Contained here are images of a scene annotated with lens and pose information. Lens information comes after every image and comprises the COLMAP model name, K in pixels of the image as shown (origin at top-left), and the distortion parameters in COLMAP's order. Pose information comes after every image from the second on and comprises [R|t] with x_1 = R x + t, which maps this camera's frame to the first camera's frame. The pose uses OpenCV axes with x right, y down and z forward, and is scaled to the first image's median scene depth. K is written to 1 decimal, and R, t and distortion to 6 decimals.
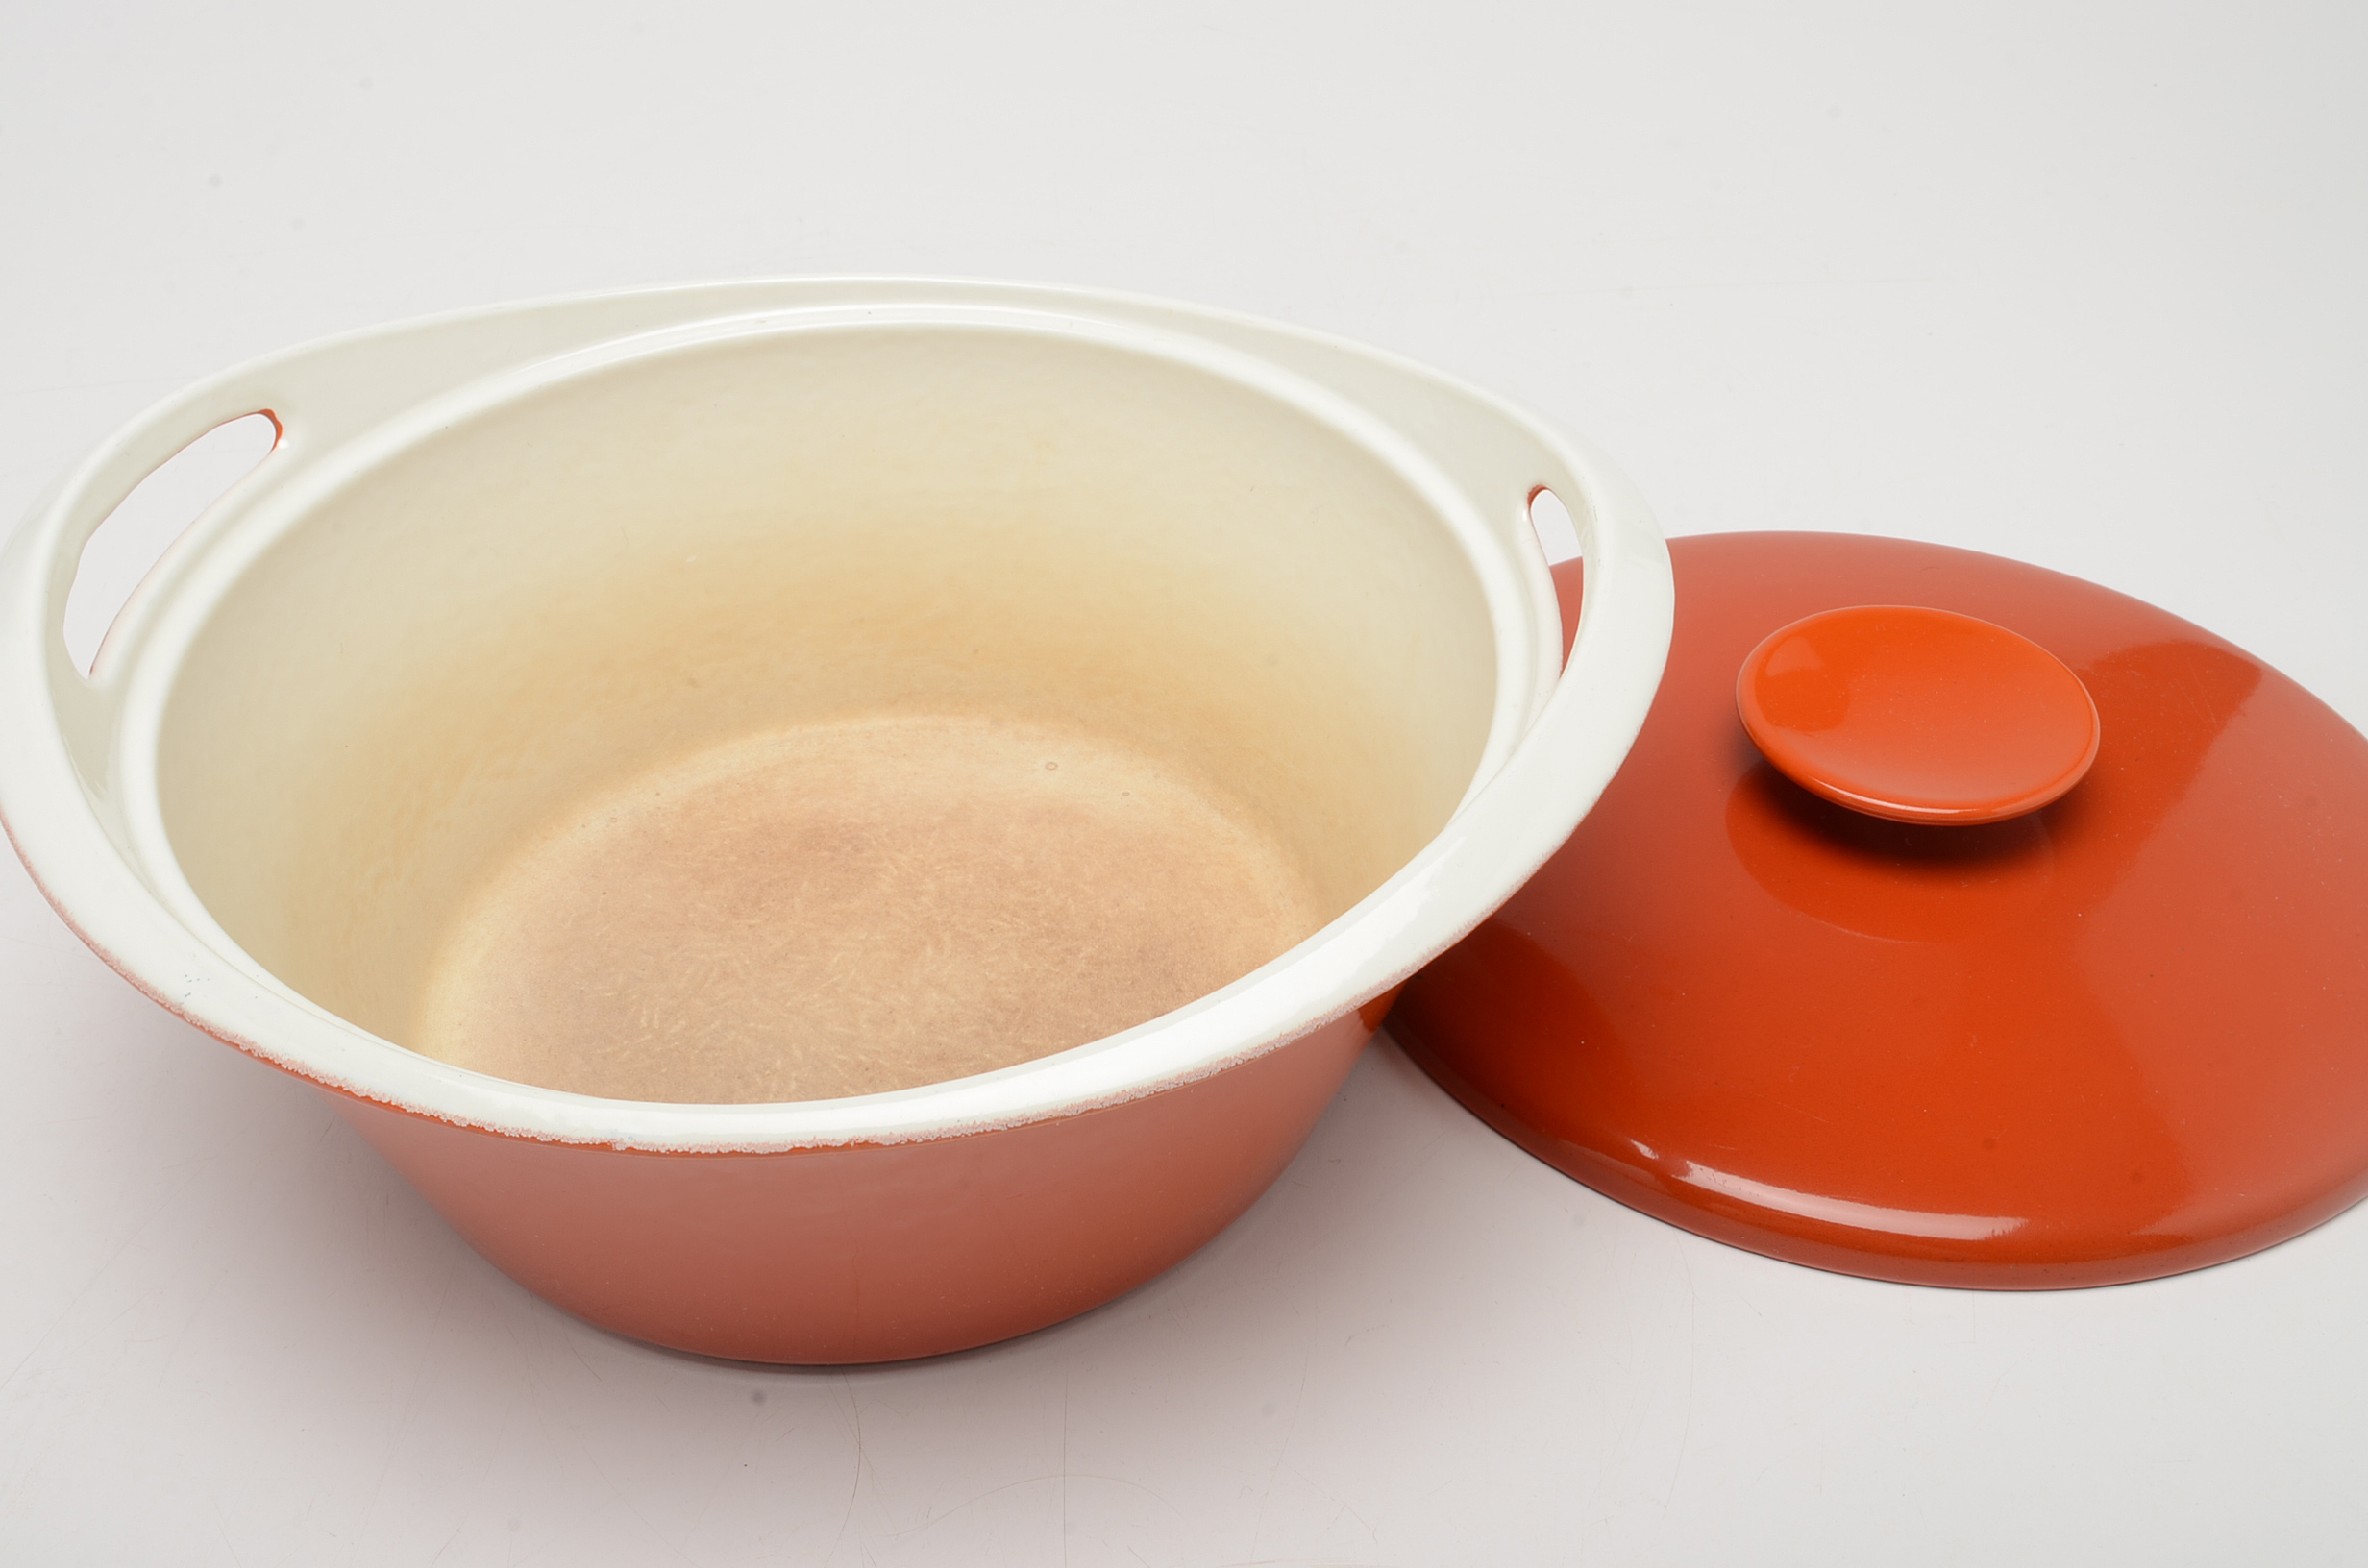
lens RADIAL K [[2846.7, 0, 1182.0], [0, 2846.7, 778.5], [0, 0, 1]] dist [-0.006801, 0.000000]
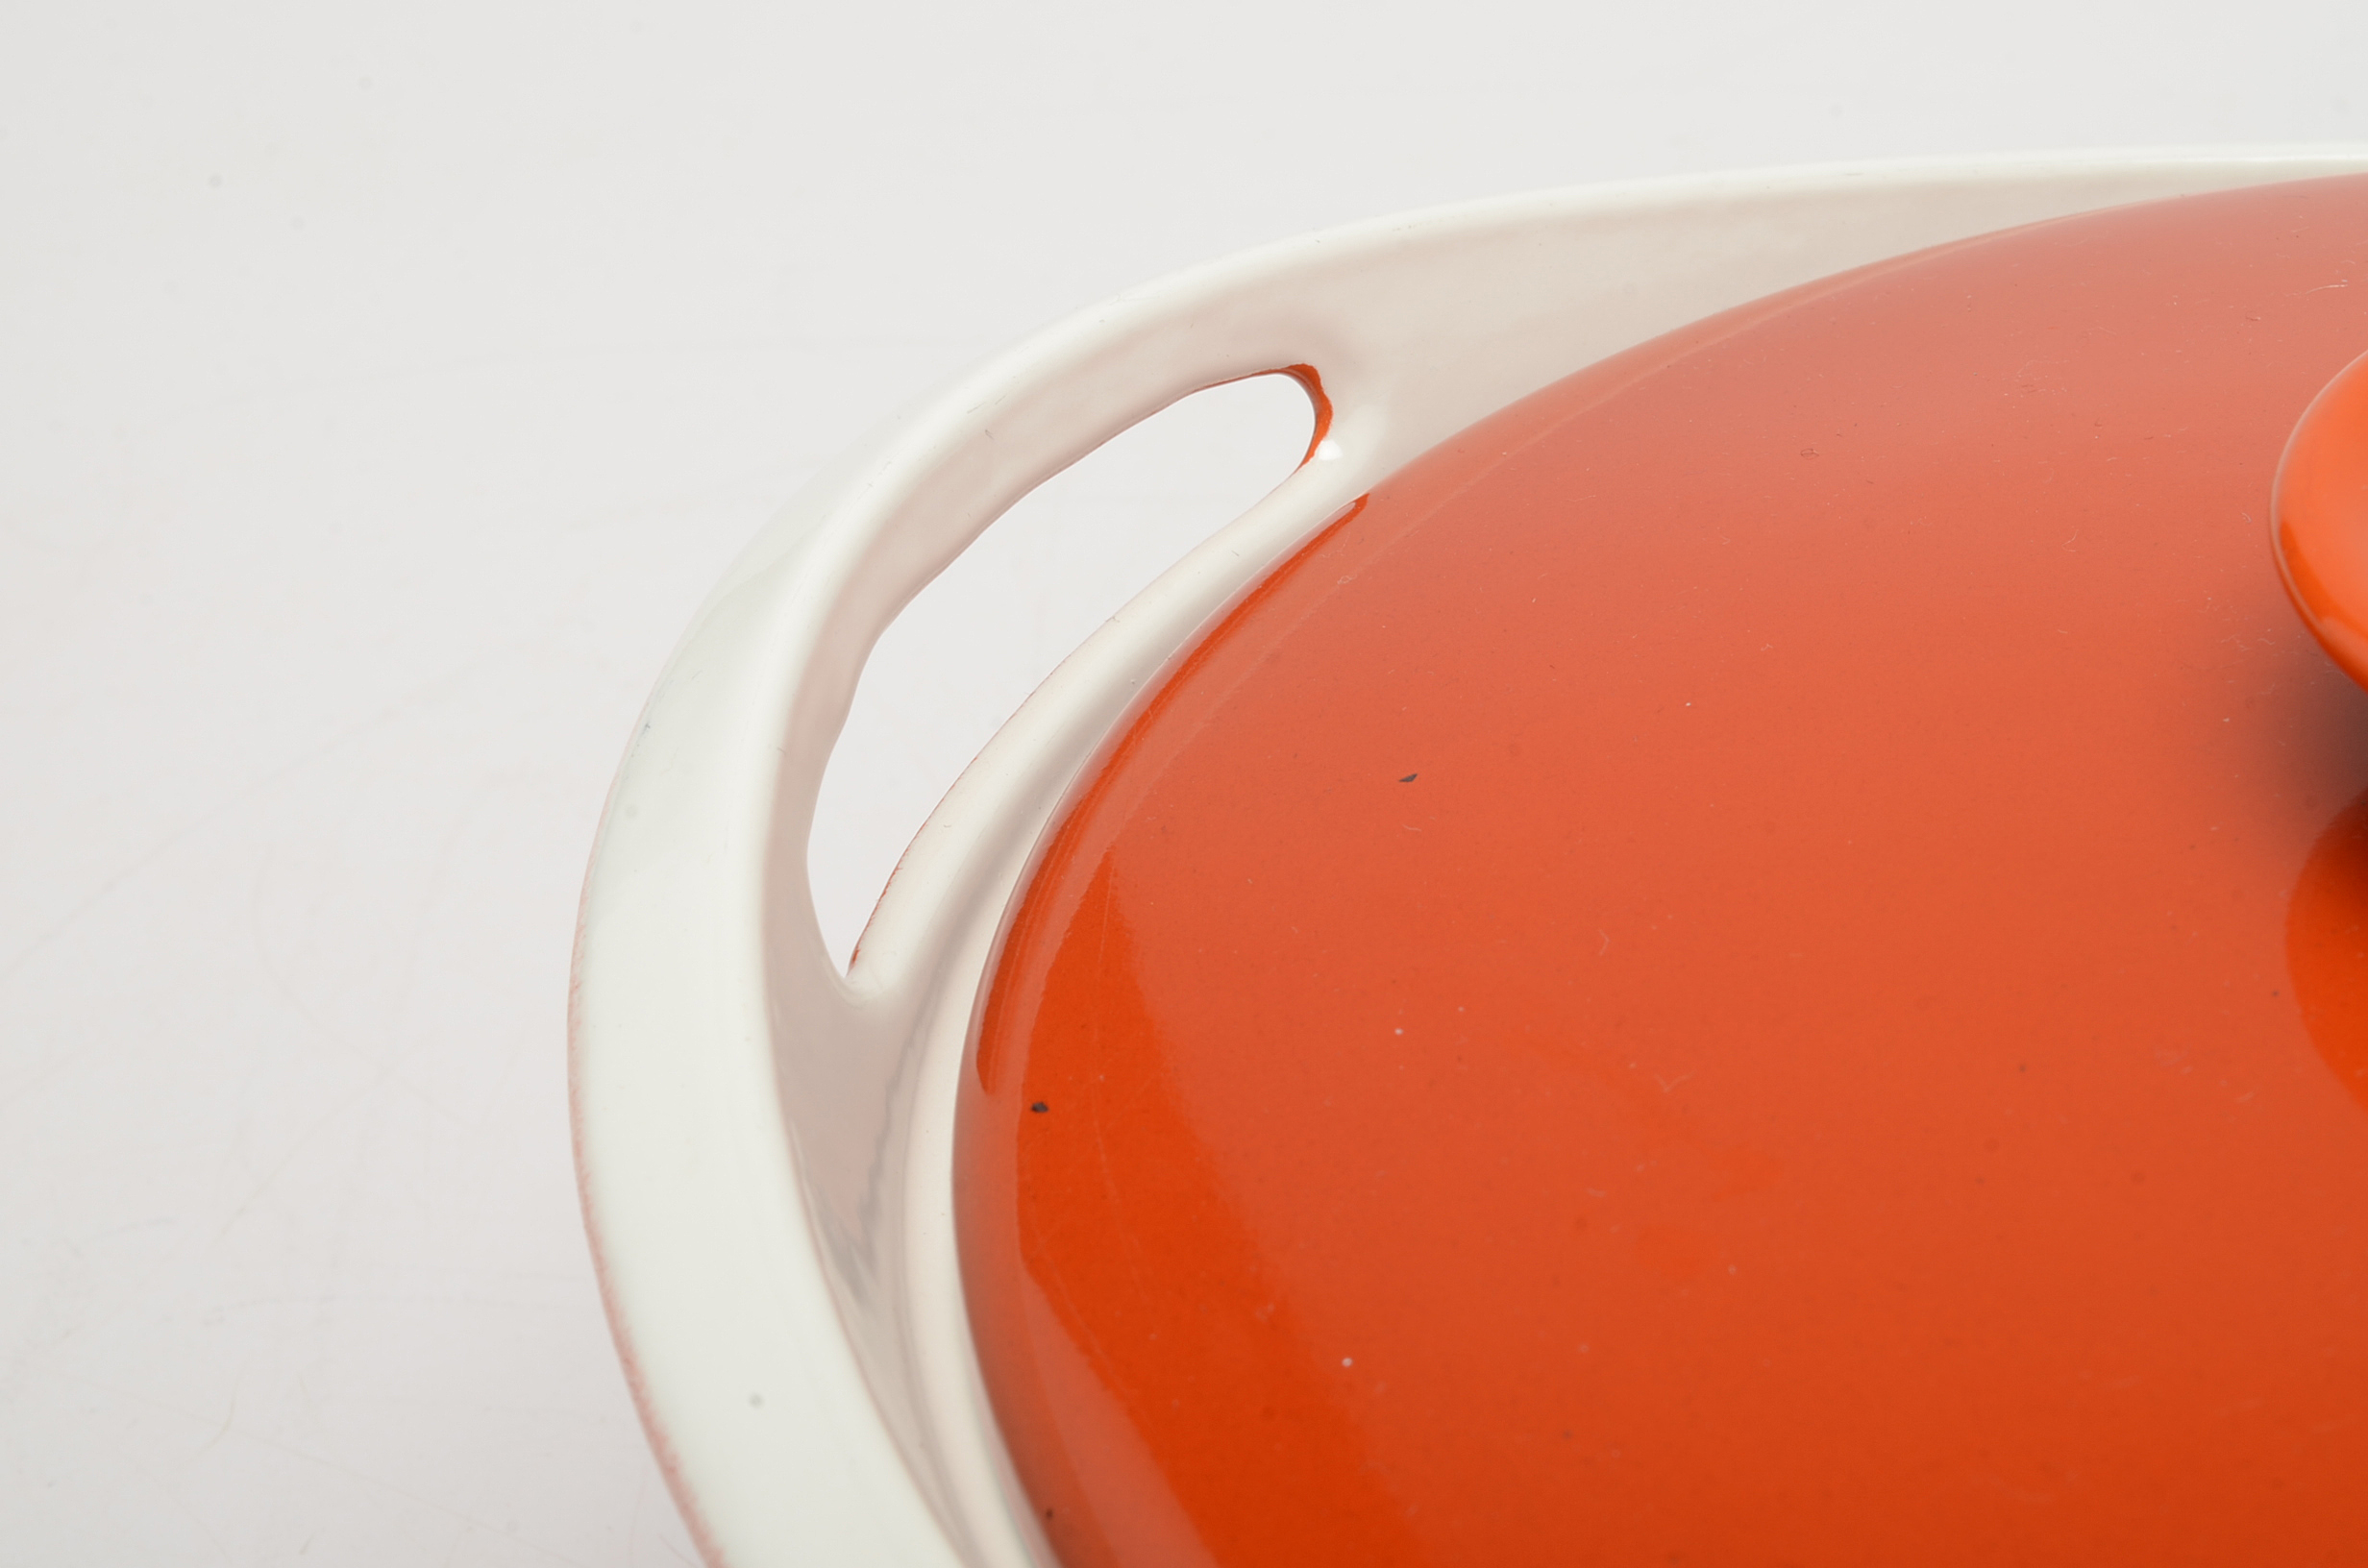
lens RADIAL K [[4910.9, 0, 1180.8], [0, 4910.9, 786.6], [0, 0, 1]] dist [0.081557, 0.000000]
pose [[0.962107, 0.083691, -0.259512, -0.157699], [-0.107639, 0.991009, -0.079462, -0.011719], [0.250528, 0.104385, 0.962465, 0.336628]]
